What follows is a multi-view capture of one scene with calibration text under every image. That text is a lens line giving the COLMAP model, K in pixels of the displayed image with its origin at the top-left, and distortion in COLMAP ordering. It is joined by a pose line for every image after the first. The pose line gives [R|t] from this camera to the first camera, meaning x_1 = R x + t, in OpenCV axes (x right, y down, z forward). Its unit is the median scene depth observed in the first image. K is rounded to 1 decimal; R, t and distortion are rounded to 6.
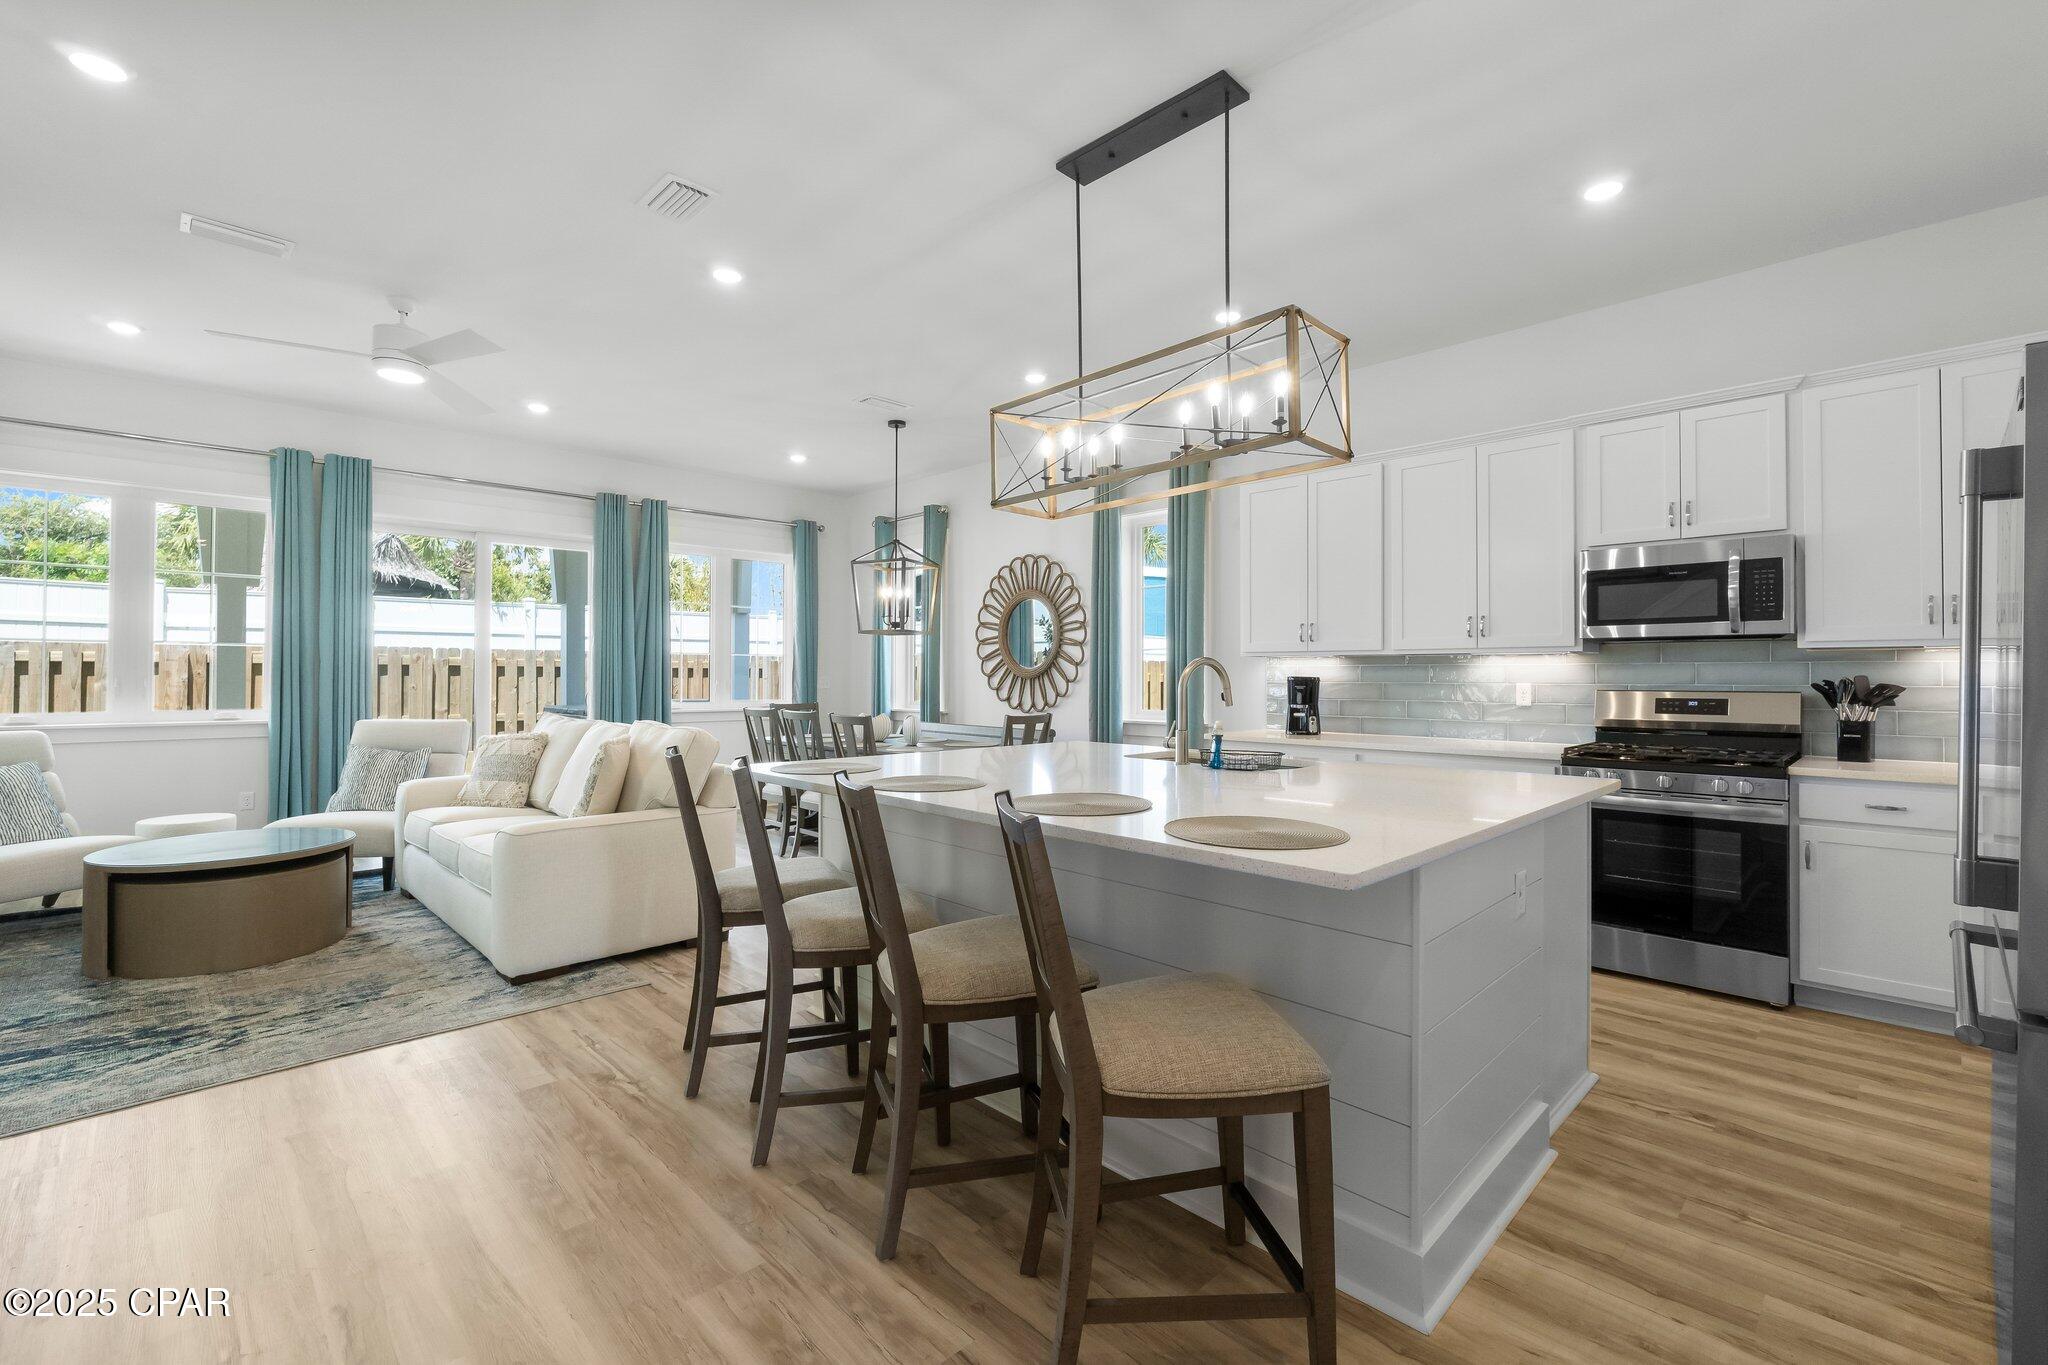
lens RADIAL K [[880.3, 0, 1022.3], [0, 880.3, 669.2], [0, 0, 1]] dist [-0.001412, -0.000227]
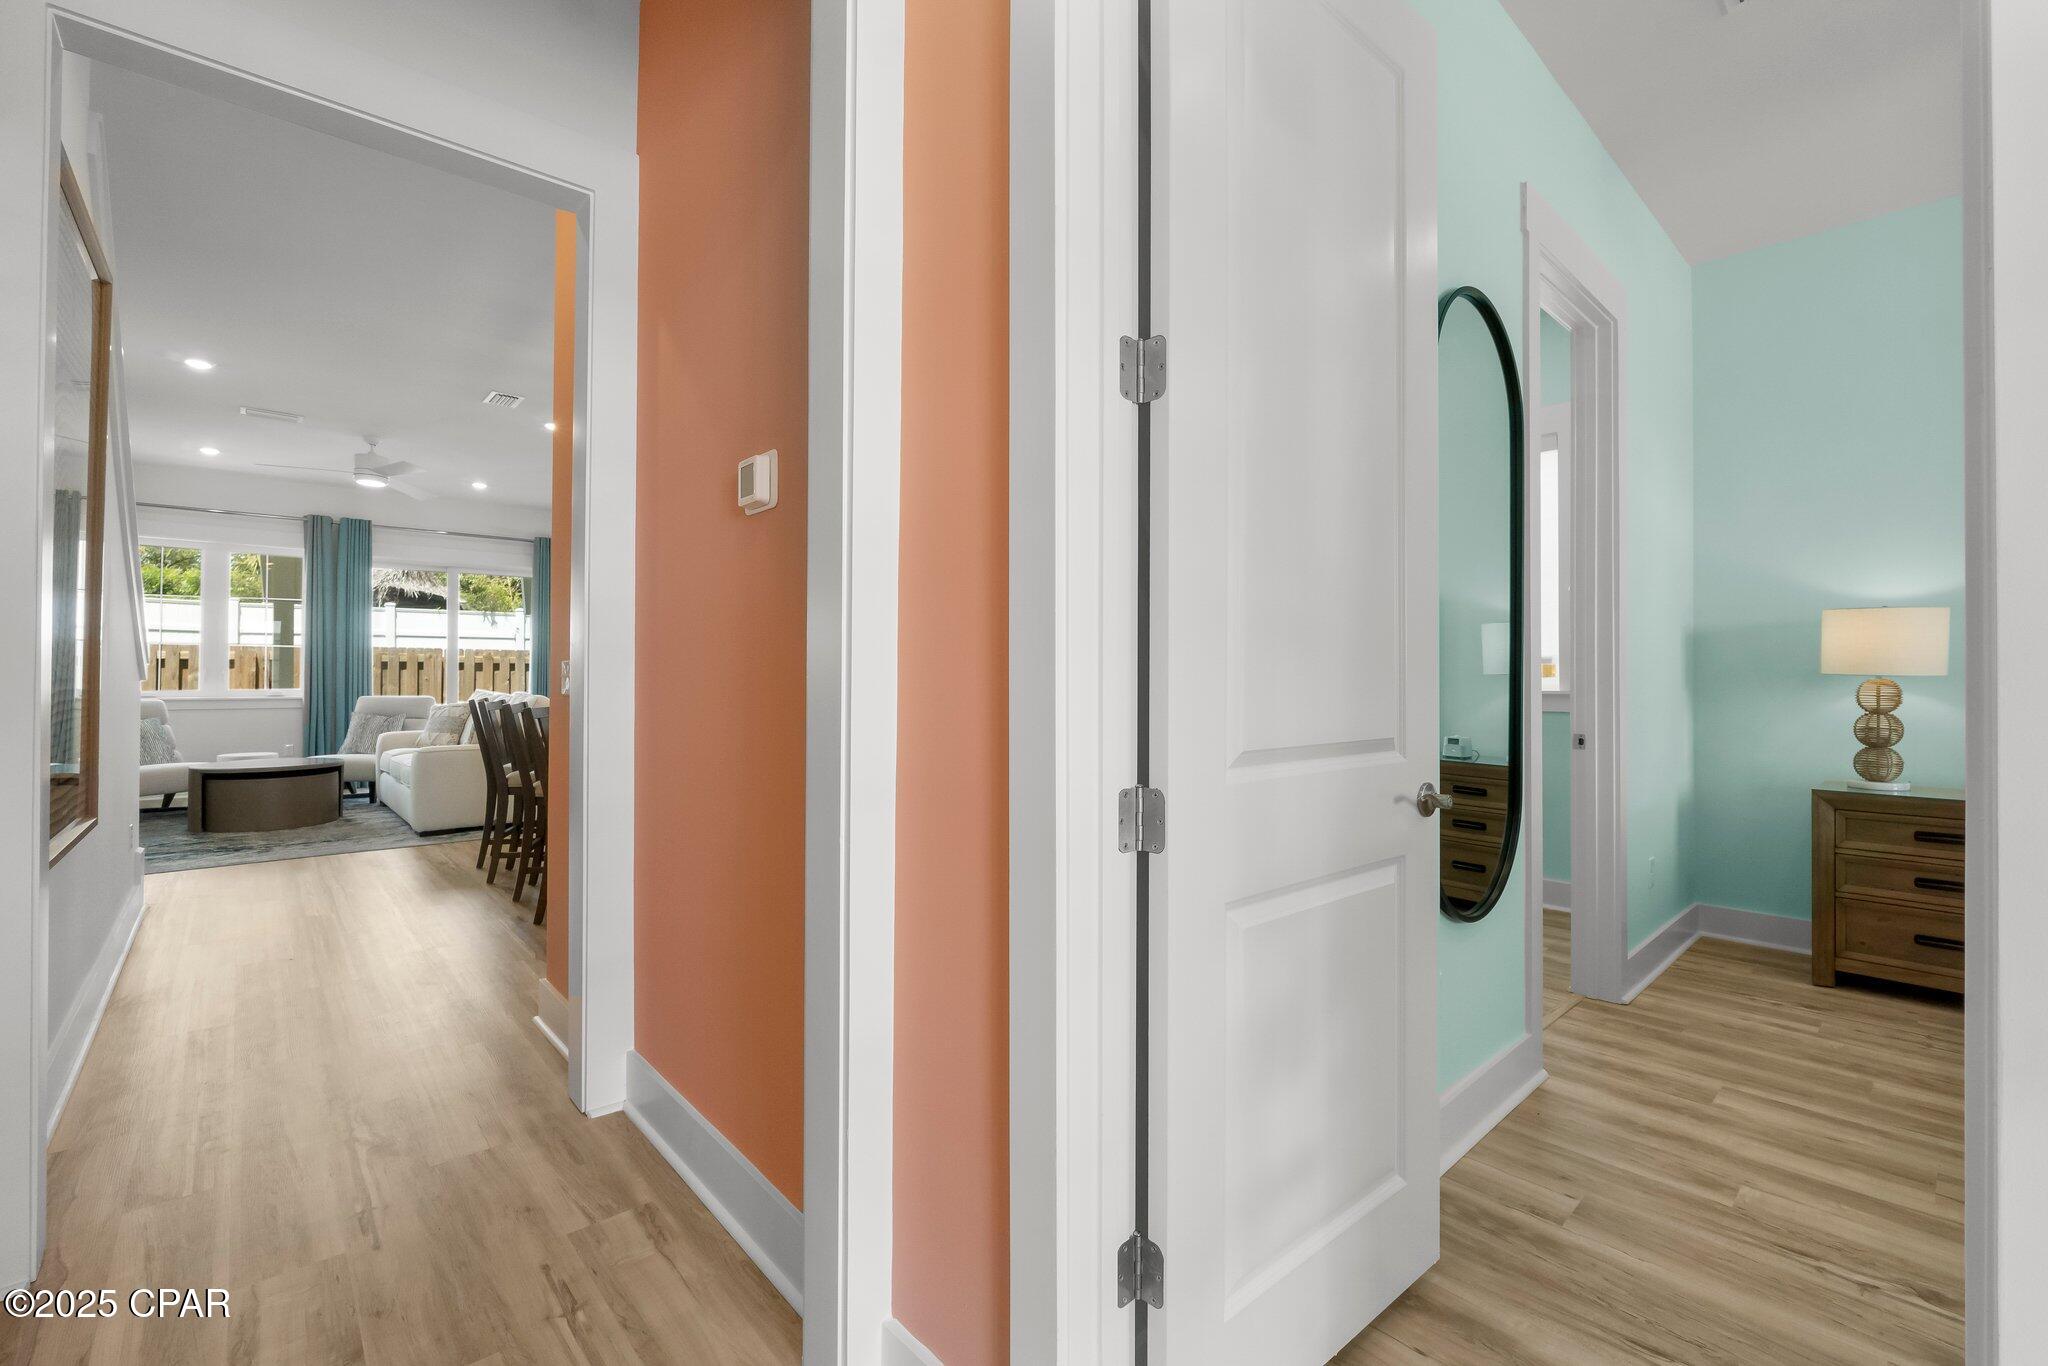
lens RADIAL K [[866.2, 0, 1023.7], [0, 866.2, 670.8], [0, 0, 1]] dist [-0.000534, -0.000532]
pose [[0.999181, 0.000089, -0.040475, 0.410826], [-0.000049, 1.000000, 0.000992, 0.012160], [0.040475, -0.000990, 0.999180, -0.405157]]
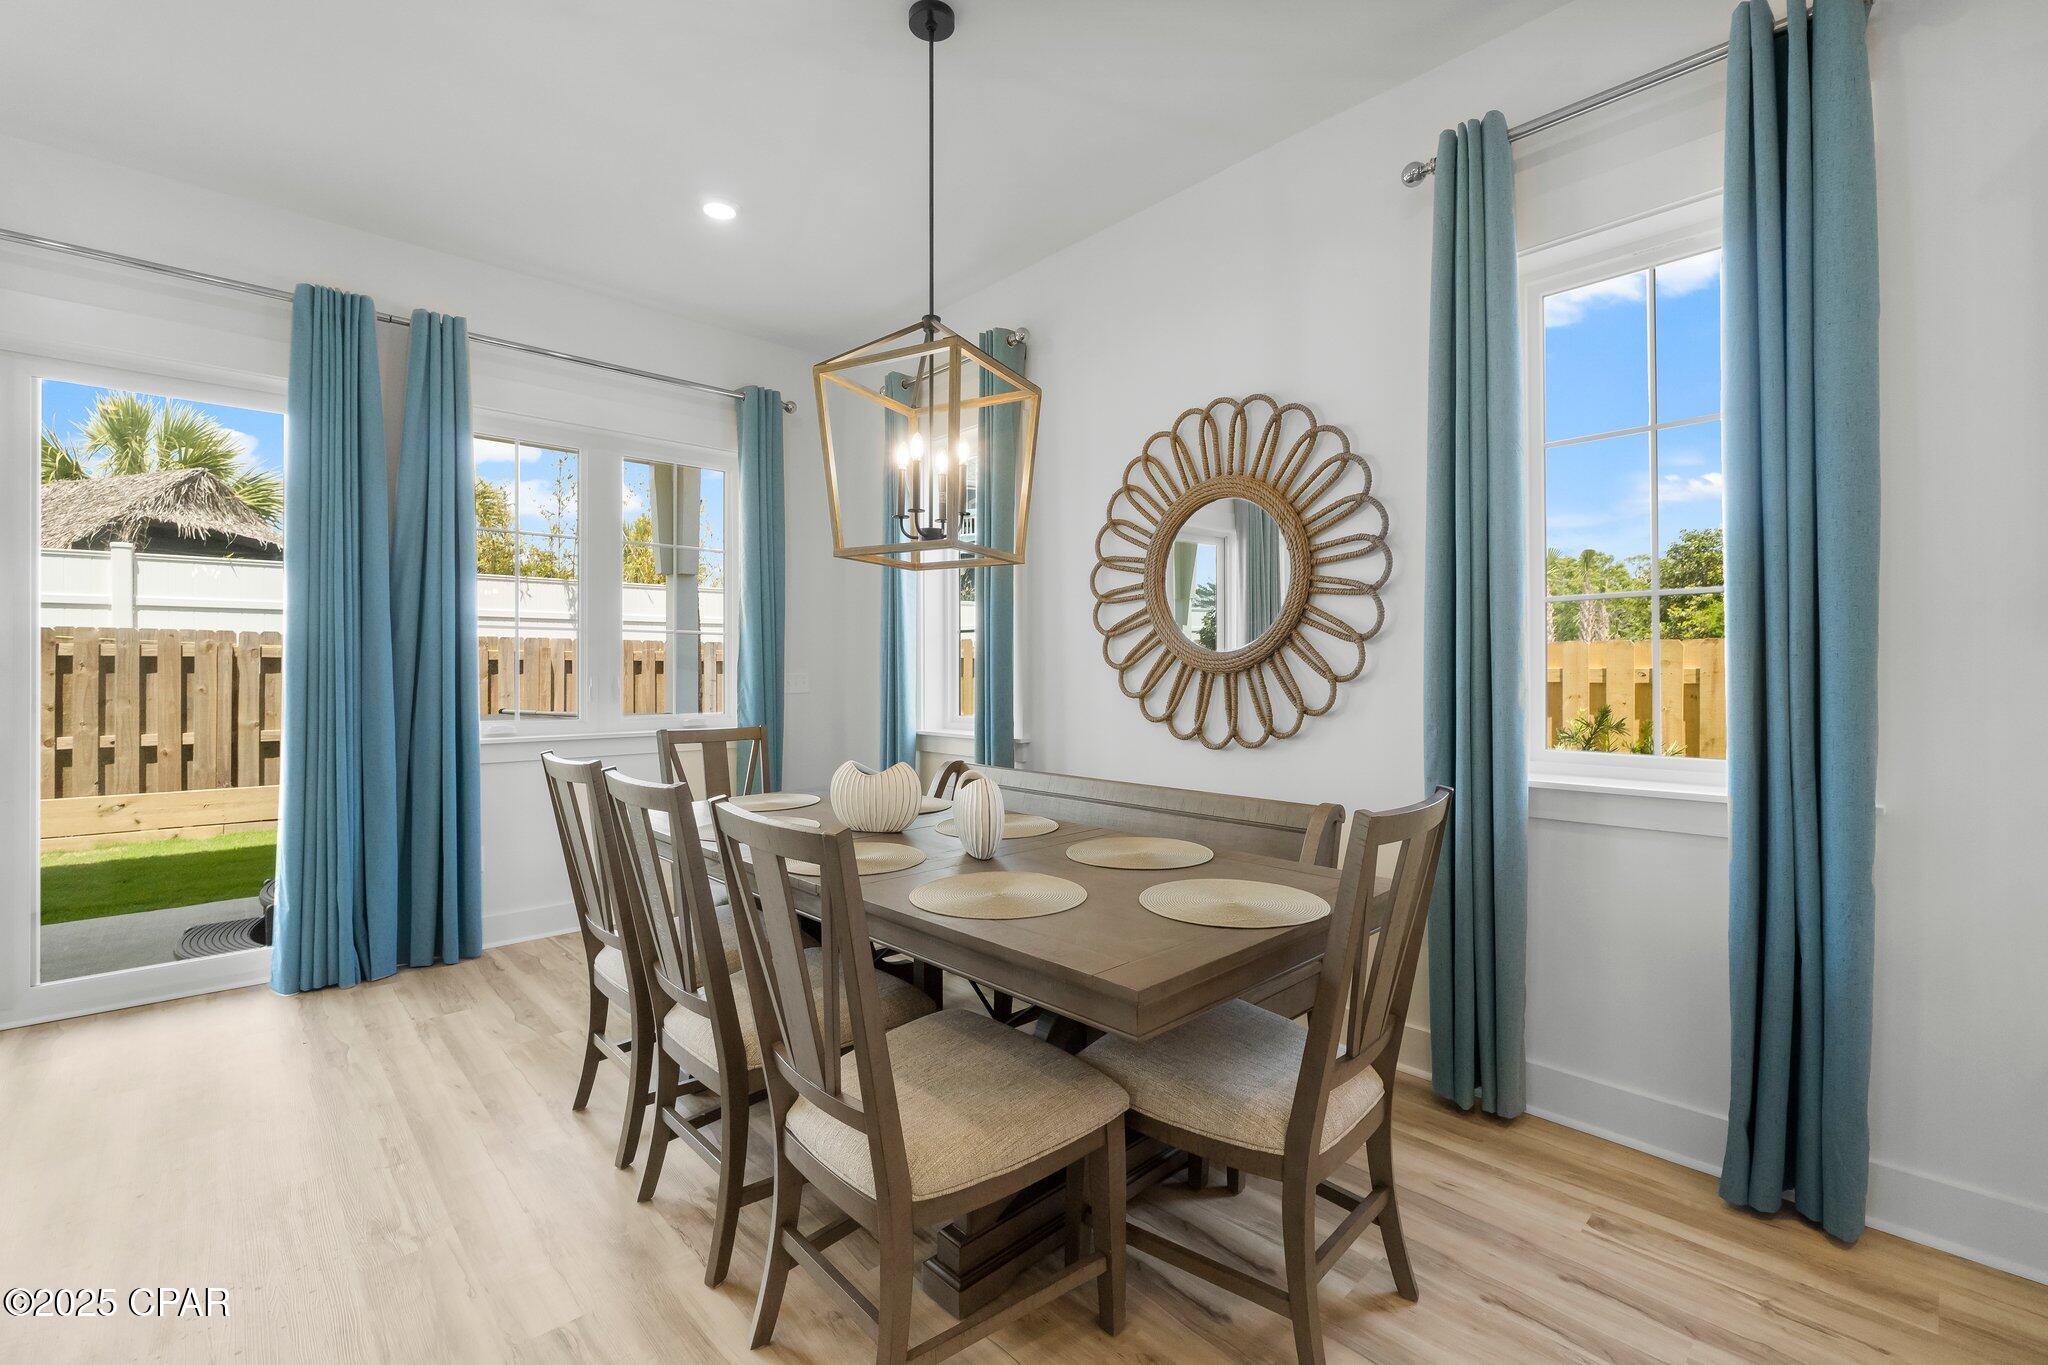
lens RADIAL K [[873.0, 0, 1026.0], [0, 873.0, 665.9], [0, 0, 1]] dist [-0.004802, -0.000229]
pose [[0.999827, -0.005004, -0.017913, -0.099634], [0.005064, 0.999982, 0.003304, 0.005406], [0.017897, -0.003394, 0.999834, 0.640258]]
